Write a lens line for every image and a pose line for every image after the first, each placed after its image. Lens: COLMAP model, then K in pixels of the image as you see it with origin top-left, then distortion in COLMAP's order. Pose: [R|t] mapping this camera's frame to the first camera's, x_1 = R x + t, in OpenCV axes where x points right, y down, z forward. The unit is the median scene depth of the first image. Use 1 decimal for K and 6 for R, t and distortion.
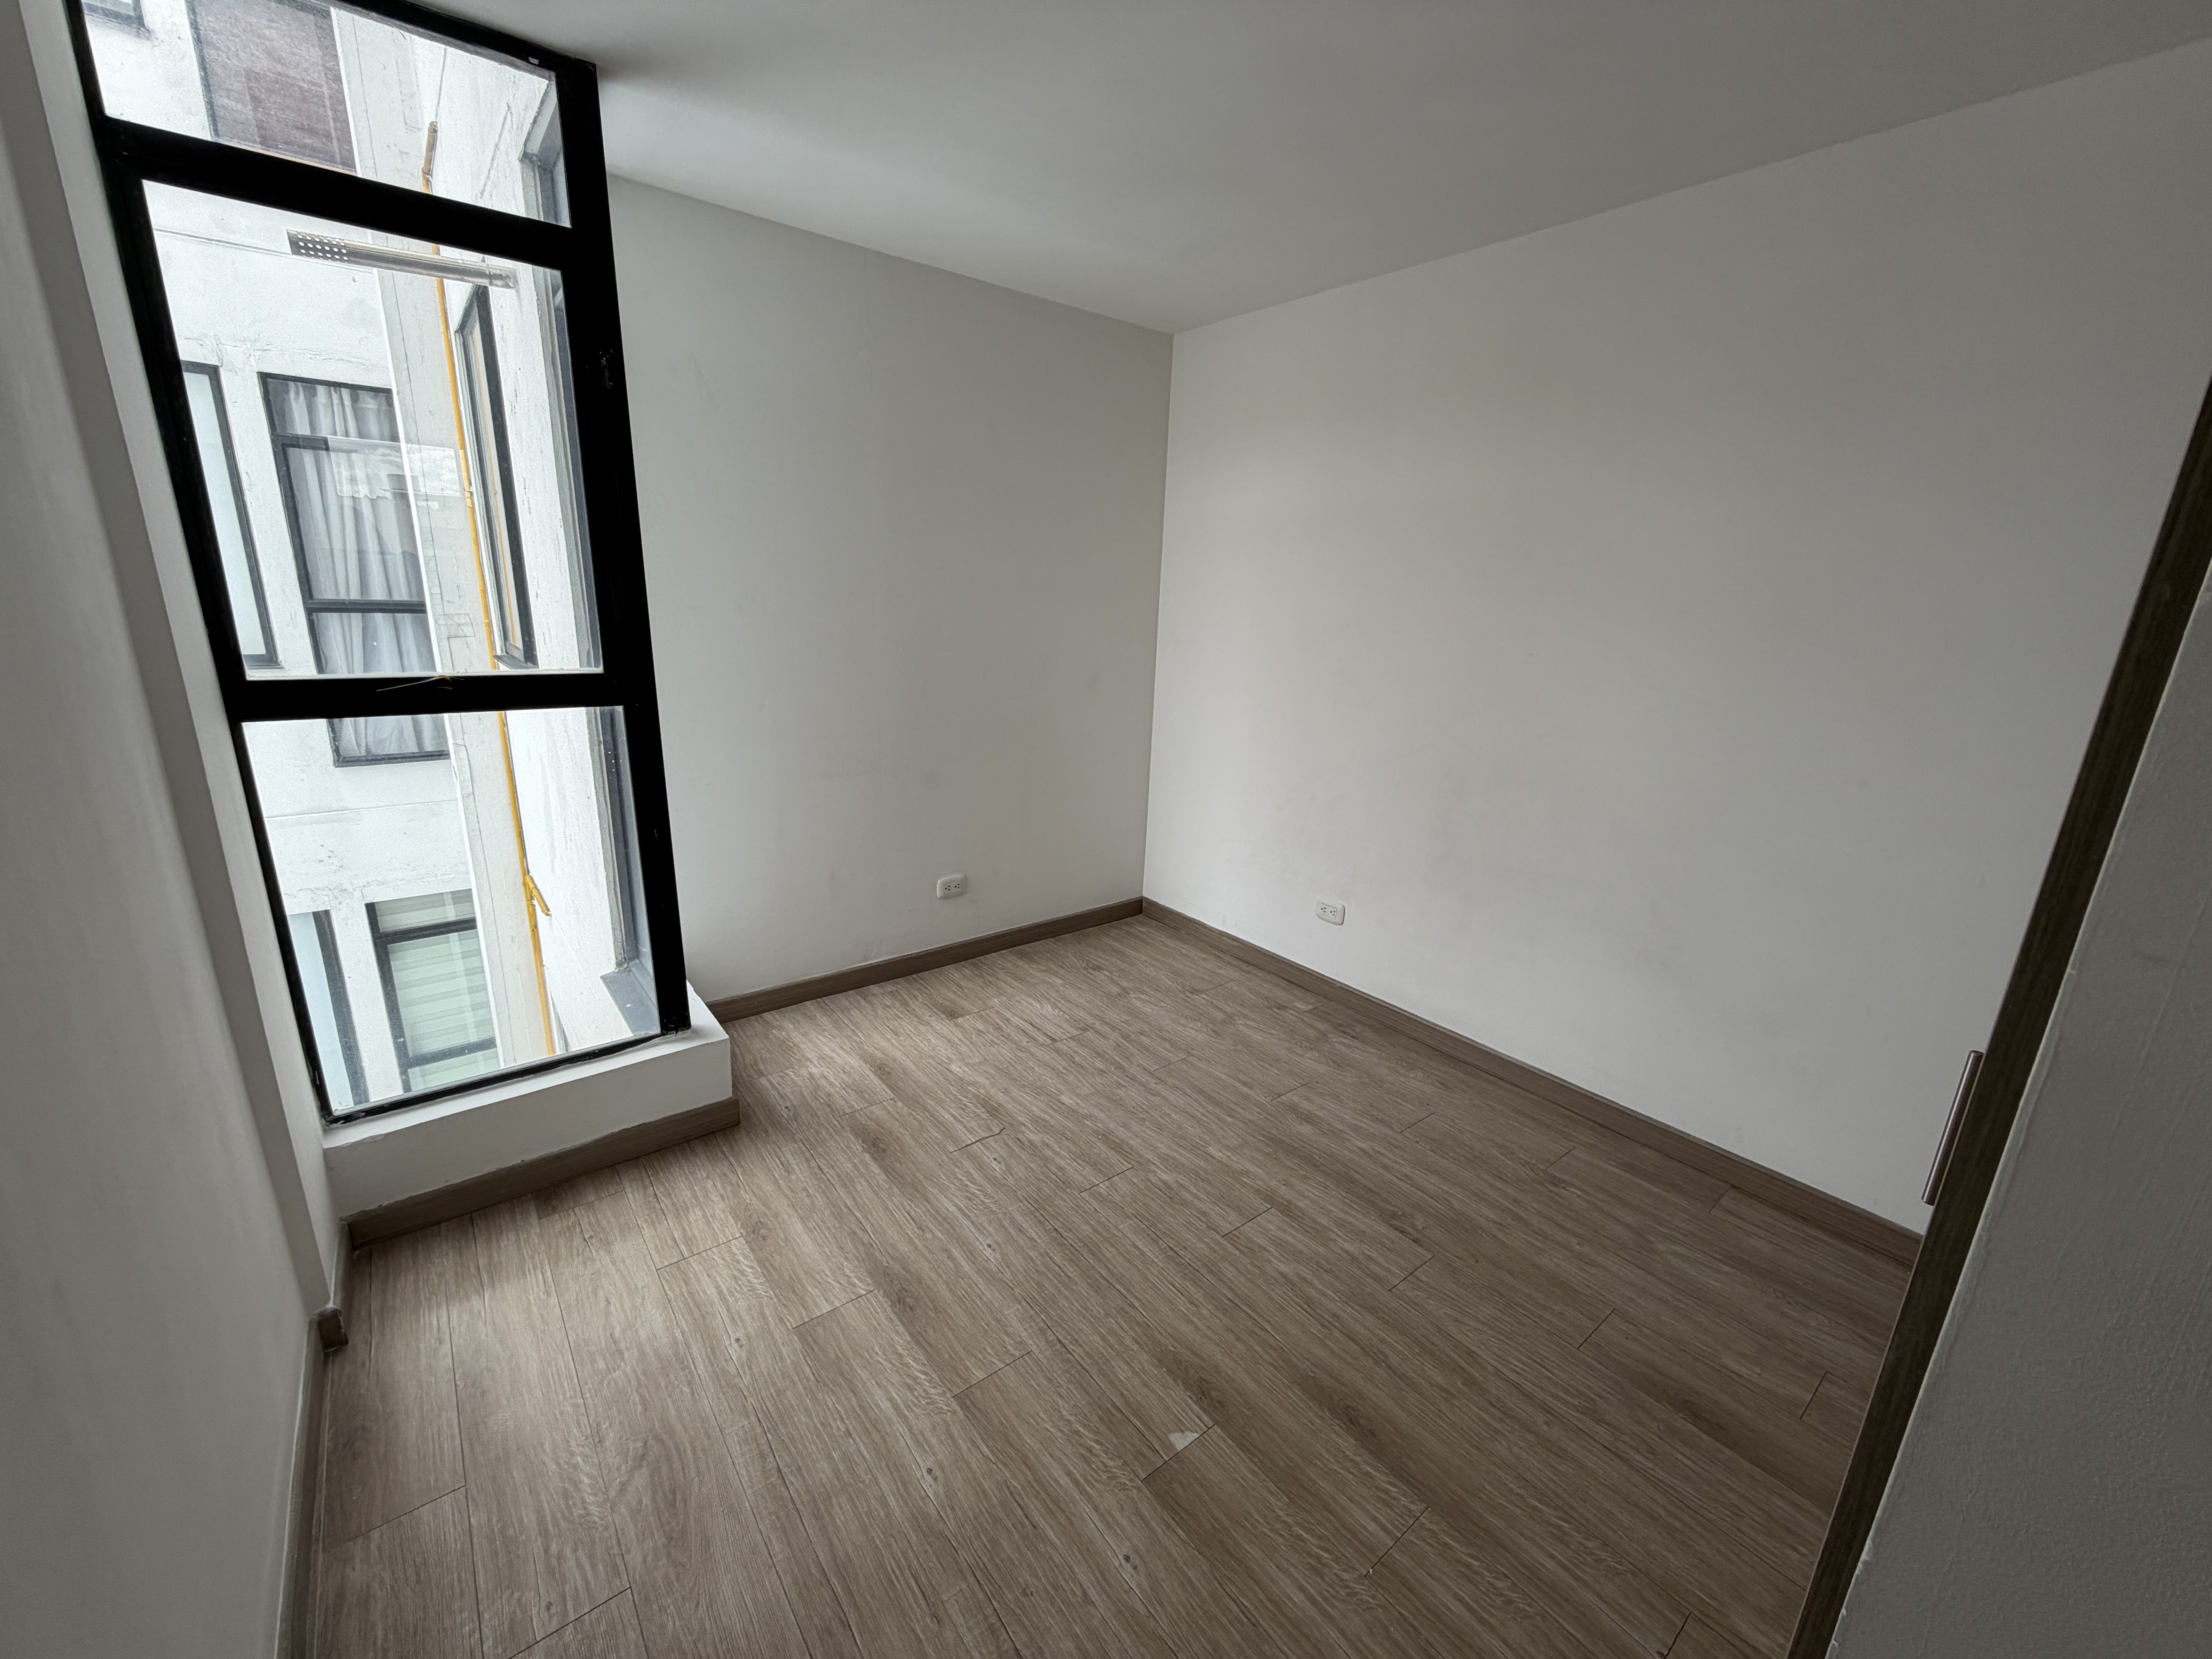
lens RADIAL K [[884.9, 0, 1090.6], [0, 884.9, 818.6], [0, 0, 1]] dist [0.000832, 0.000151]
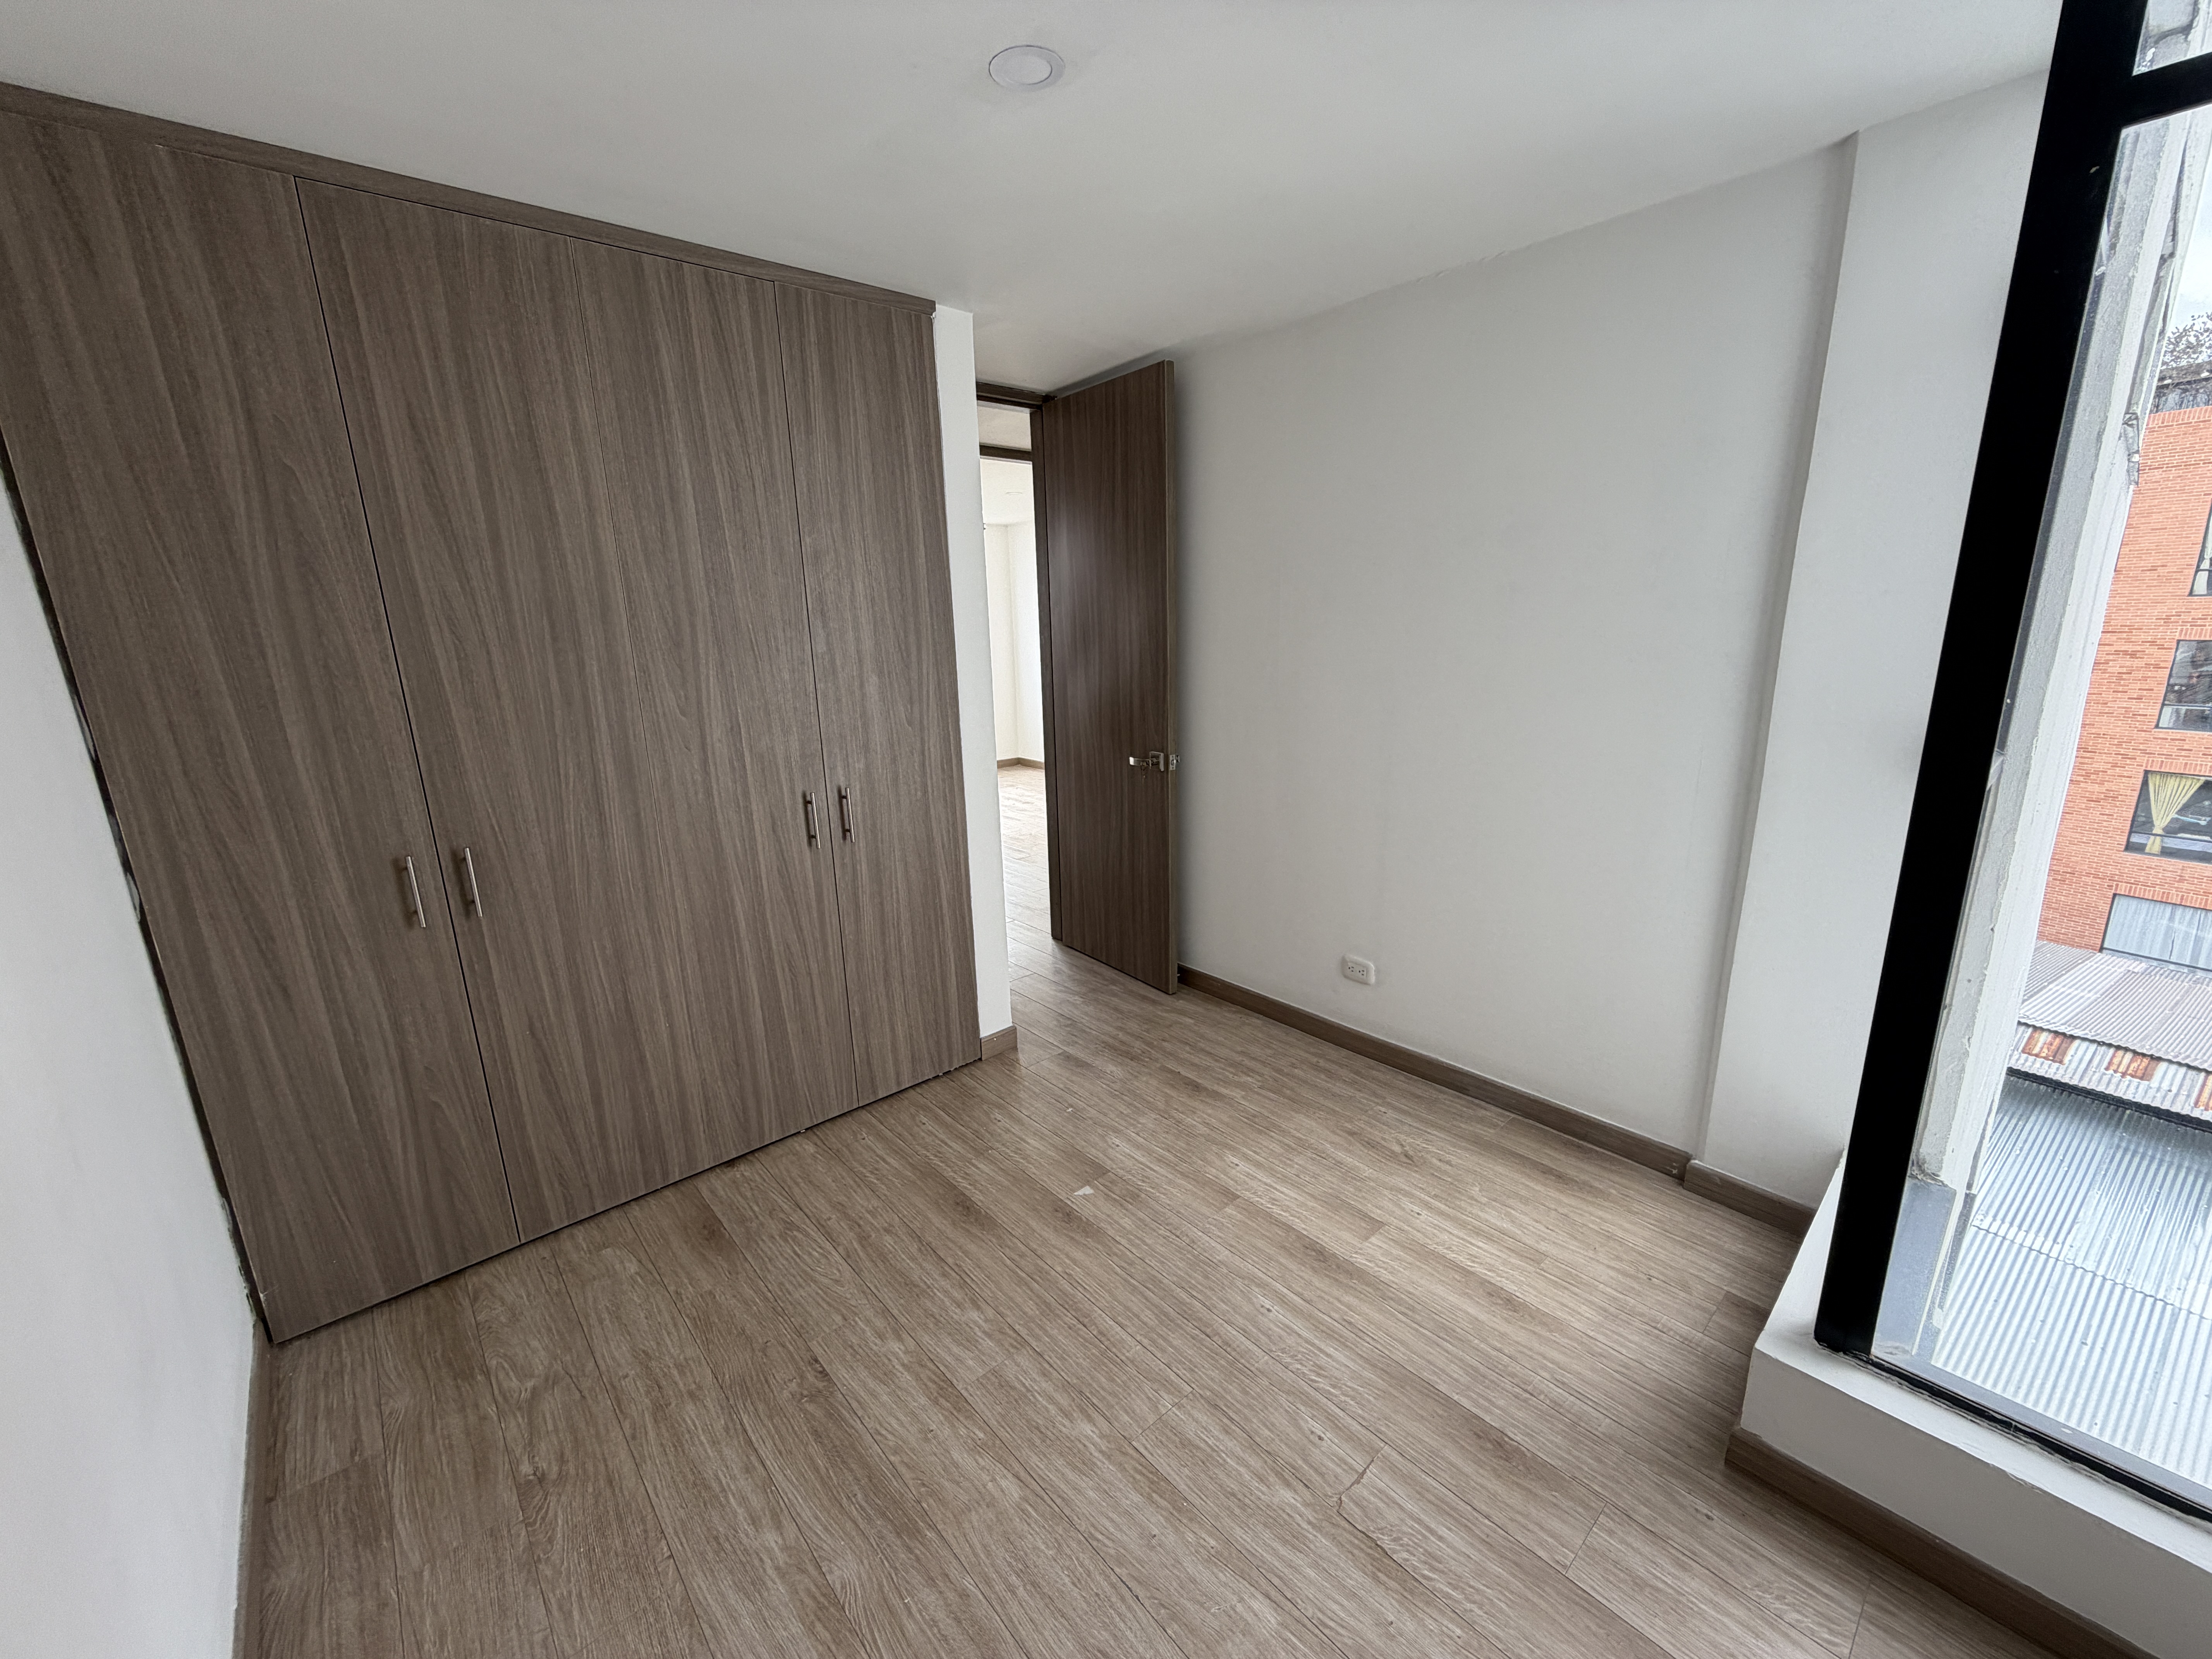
lens RADIAL K [[884.9, 0, 1090.6], [0, 884.9, 818.6], [0, 0, 1]] dist [0.000832, 0.000151]
pose [[-0.998645, 0.003576, -0.051911, 0.133463], [-0.020783, 0.887193, 0.460930, -0.453238], [0.047703, 0.461384, -0.885917, 1.605116]]
